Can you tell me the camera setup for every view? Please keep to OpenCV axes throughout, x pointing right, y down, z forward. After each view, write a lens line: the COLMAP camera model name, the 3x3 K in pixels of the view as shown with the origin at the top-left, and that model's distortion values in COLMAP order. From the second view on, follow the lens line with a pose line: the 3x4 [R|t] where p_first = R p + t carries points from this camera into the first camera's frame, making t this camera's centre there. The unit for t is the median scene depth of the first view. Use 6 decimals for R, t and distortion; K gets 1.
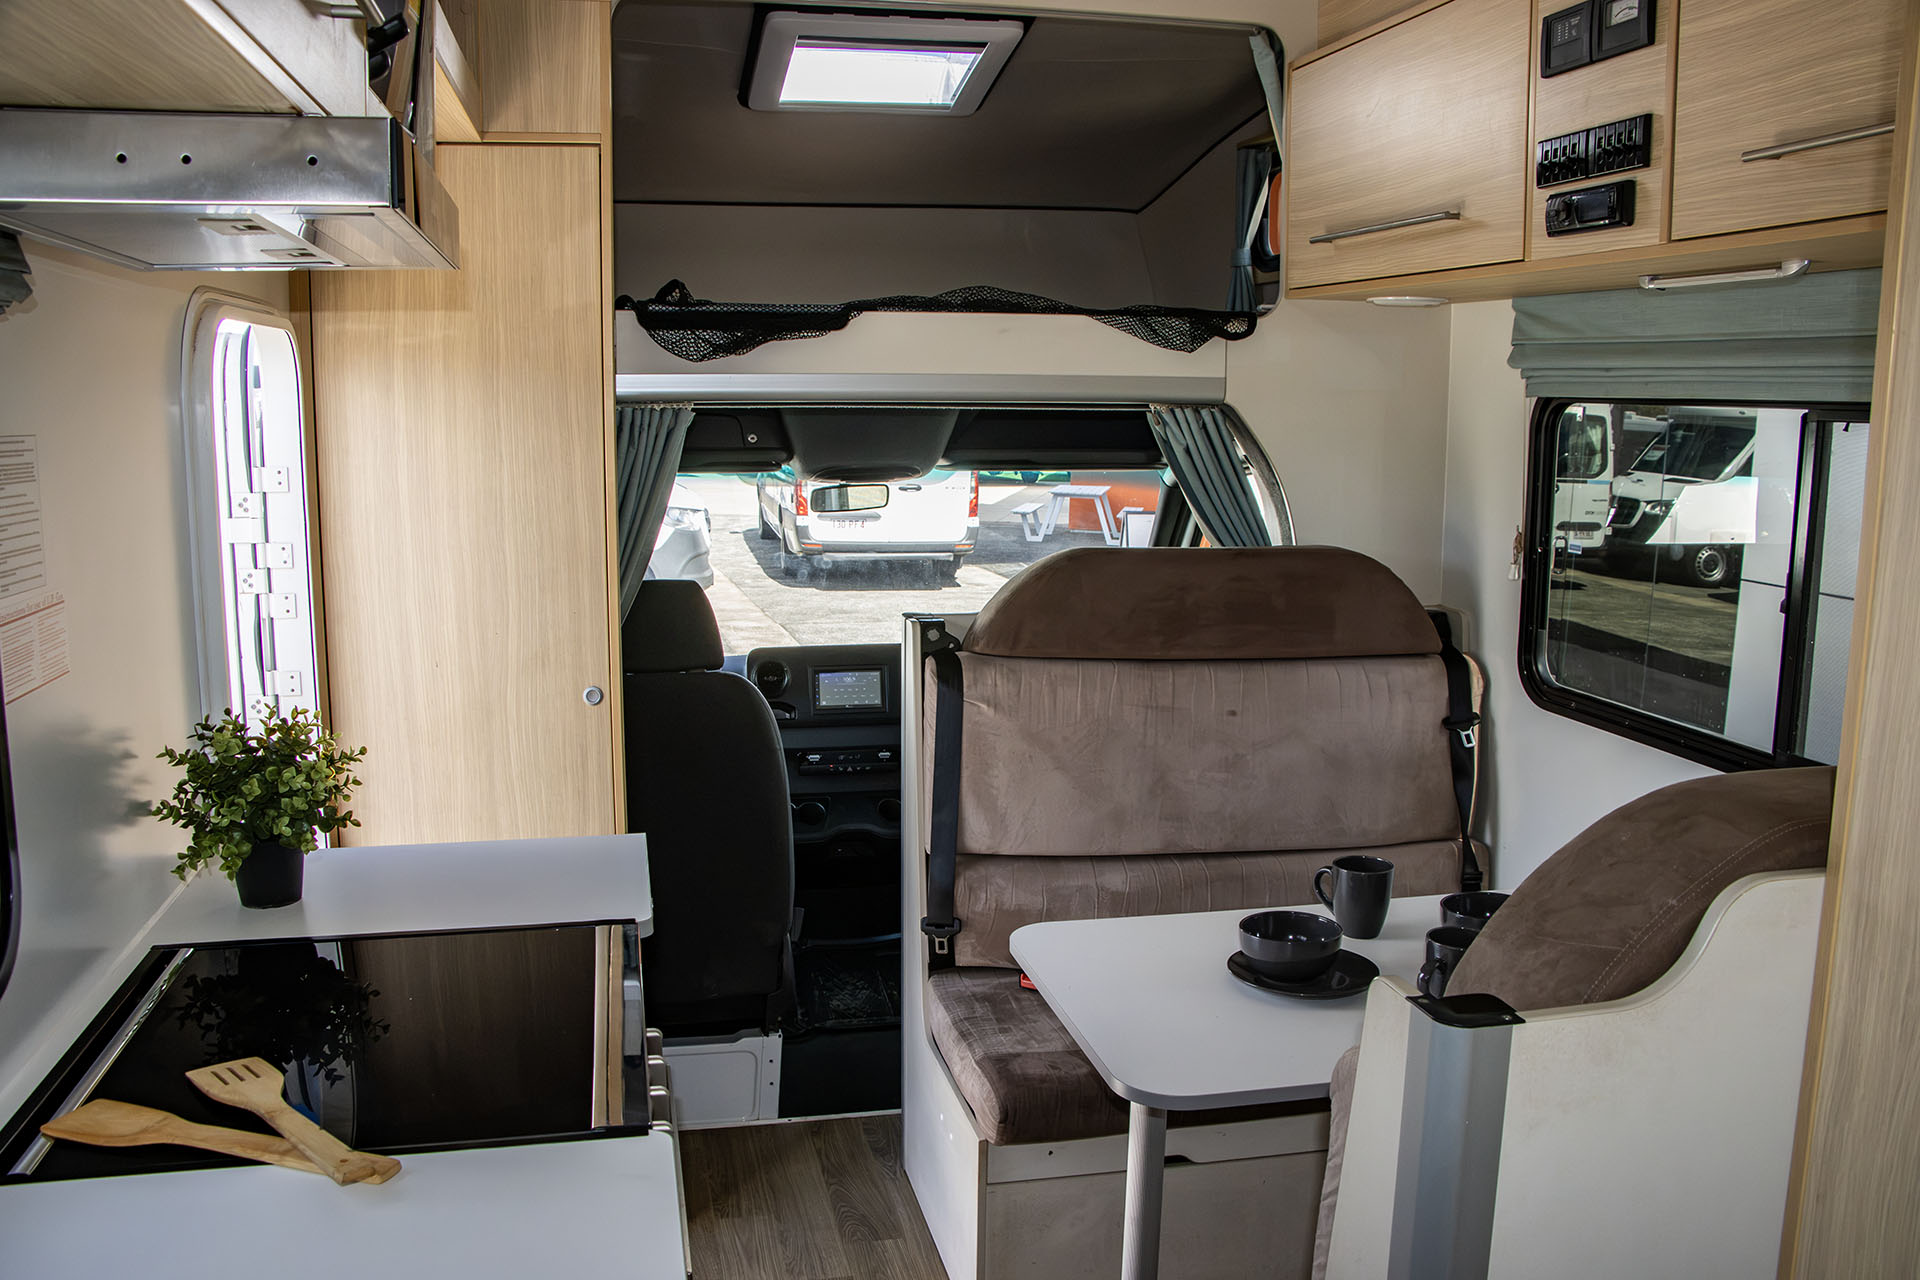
lens RADIAL K [[1600.6, 0, 956.0], [0, 1600.6, 657.3], [0, 0, 1]] dist [-0.173885, 0.138725]
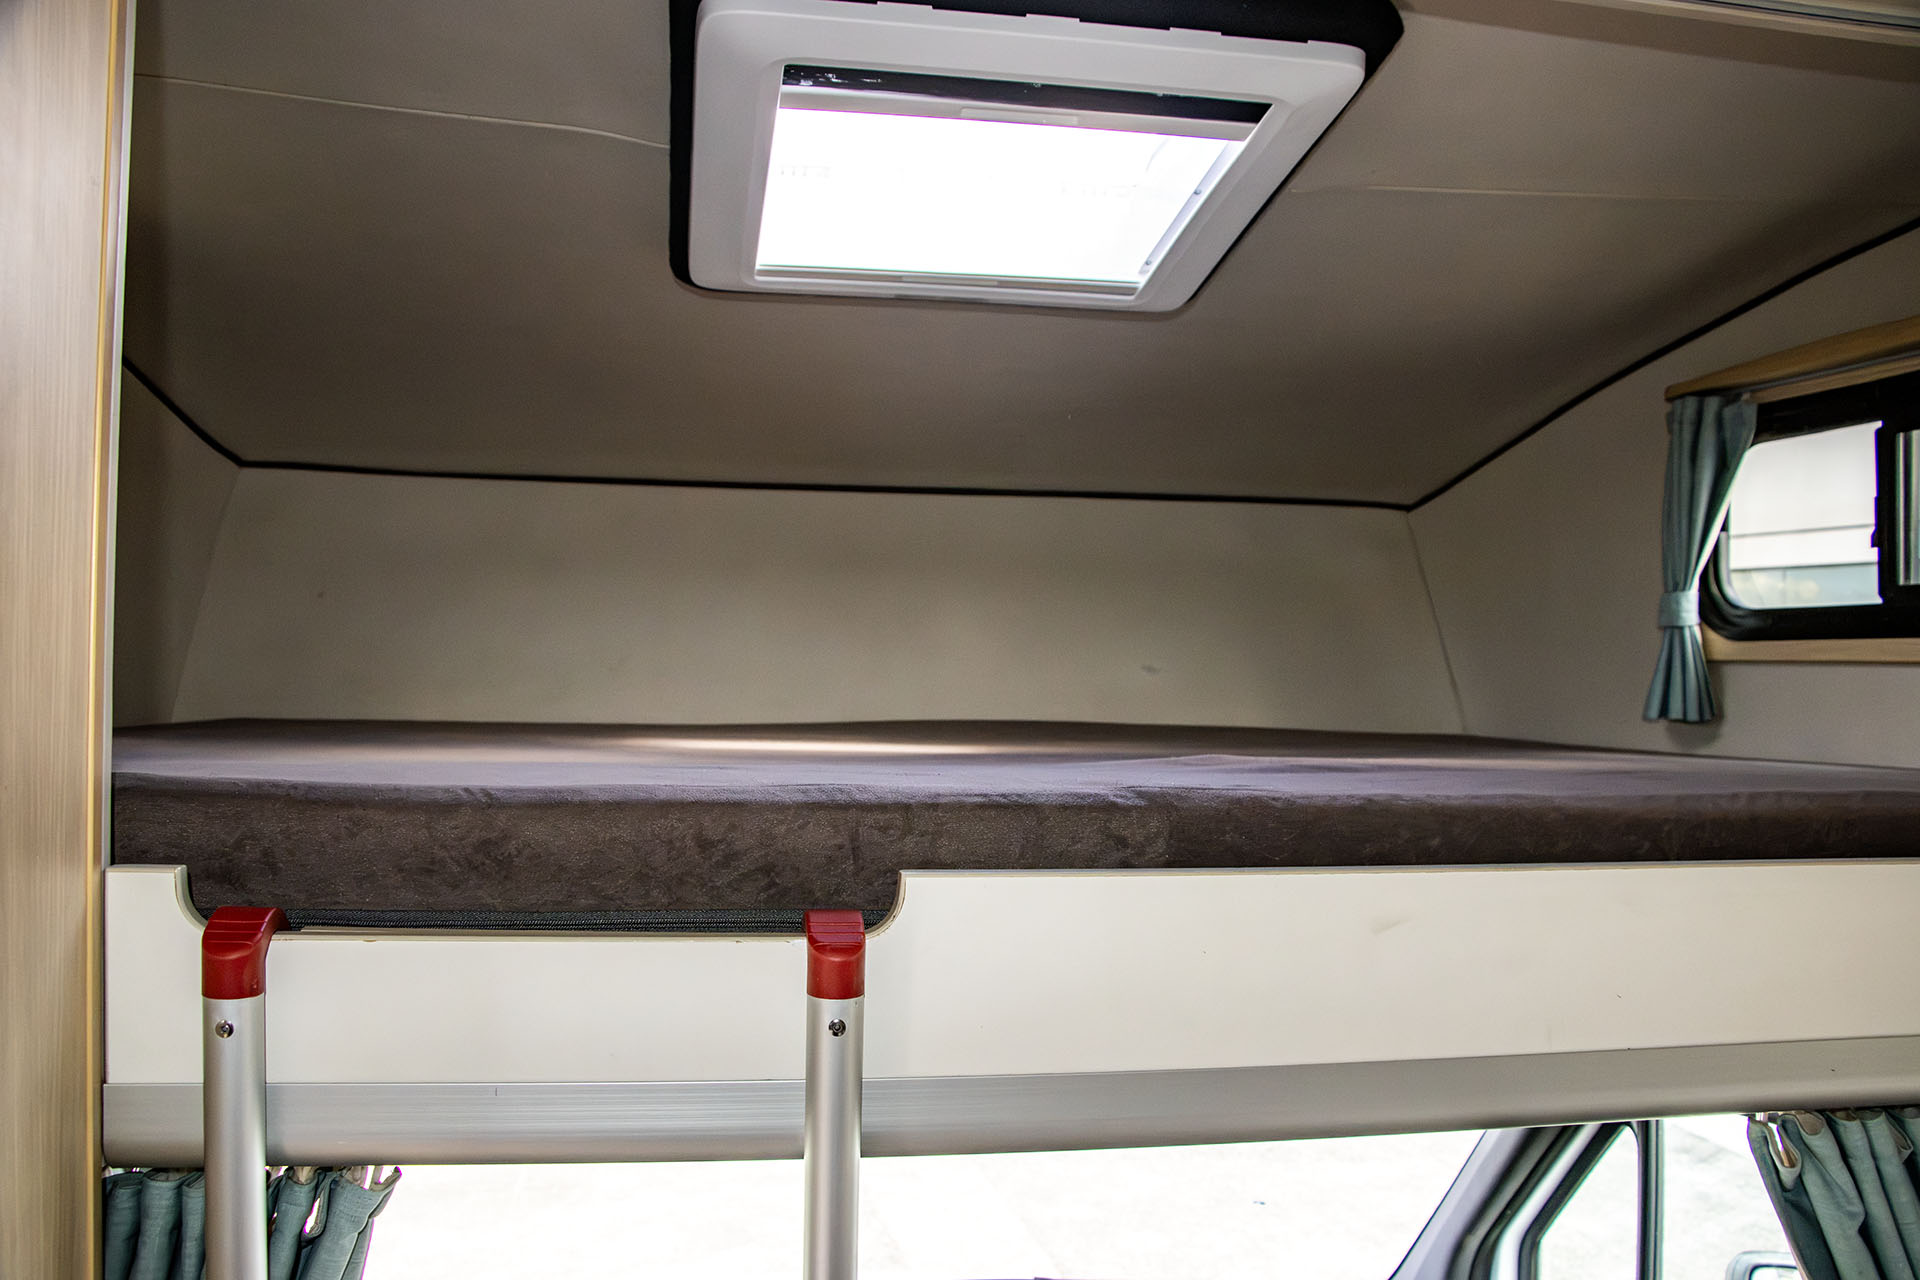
lens RADIAL K [[1600.6, 0, 956.0], [0, 1600.6, 657.3], [0, 0, 1]] dist [-0.173885, 0.138725]
pose [[0.999116, 0.016853, -0.038518, -0.039183], [-0.022949, 0.986237, -0.163737, -0.184662], [0.035229, 0.164476, 0.985752, 0.614911]]
